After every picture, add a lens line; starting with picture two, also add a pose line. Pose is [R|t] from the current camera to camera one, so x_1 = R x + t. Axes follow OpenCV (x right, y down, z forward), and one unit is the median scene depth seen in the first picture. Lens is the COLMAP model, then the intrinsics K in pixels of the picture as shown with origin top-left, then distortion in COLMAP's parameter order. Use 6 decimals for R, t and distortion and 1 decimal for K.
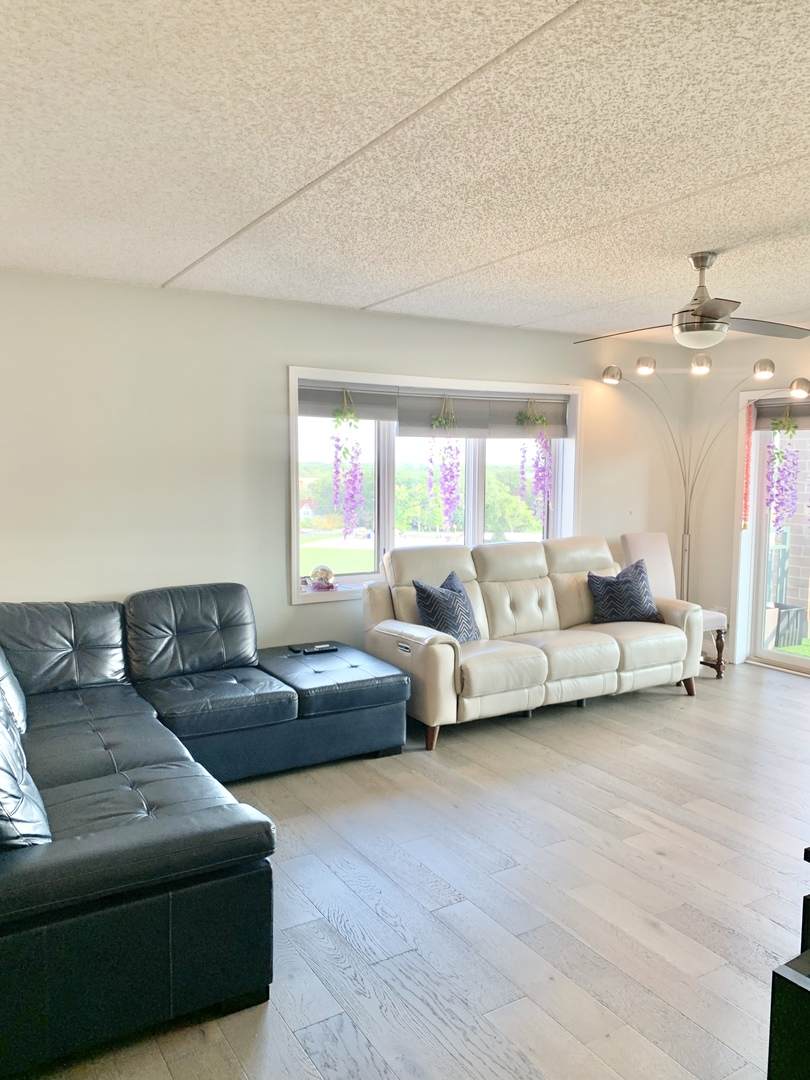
lens RADIAL K [[807.7, 0, 403.9], [0, 807.7, 548.2], [0, 0, 1]] dist [0.089709, -0.231024]
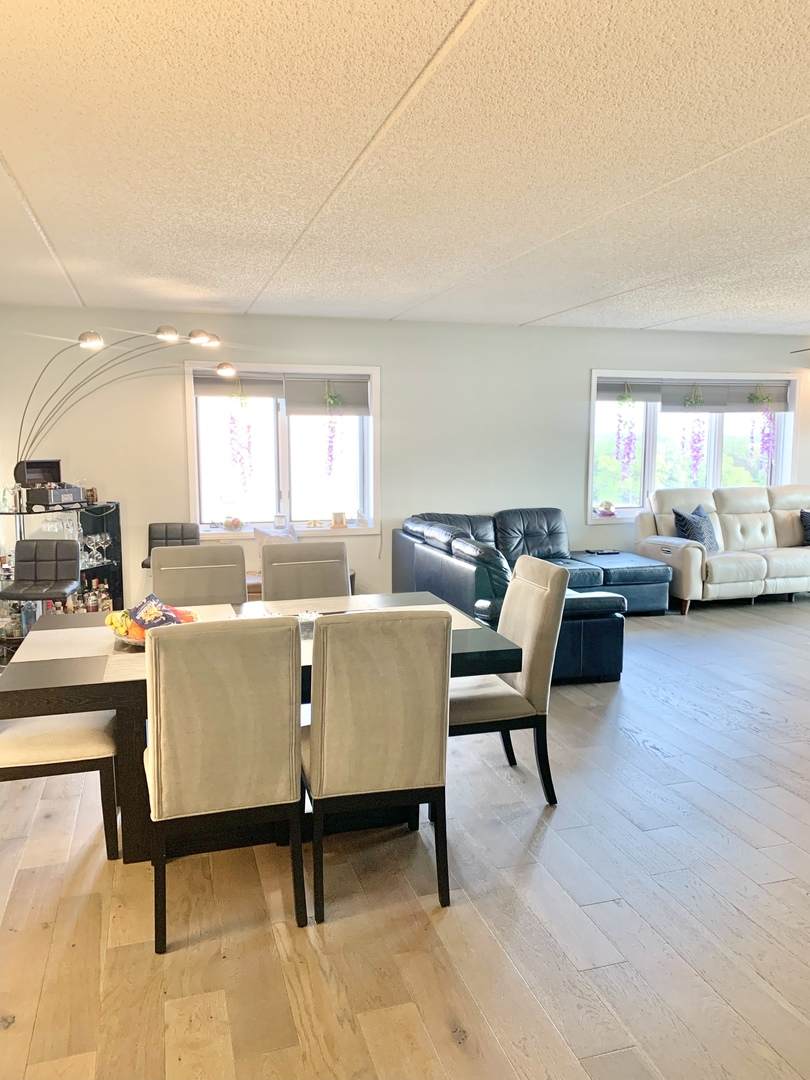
lens RADIAL K [[807.7, 0, 403.9], [0, 807.7, 548.2], [0, 0, 1]] dist [0.089709, -0.231024]
pose [[0.968866, 0.025124, -0.246309, -0.092077], [-0.016896, 0.999228, 0.035461, 0.063173], [0.247010, -0.030195, 0.968542, -0.559706]]
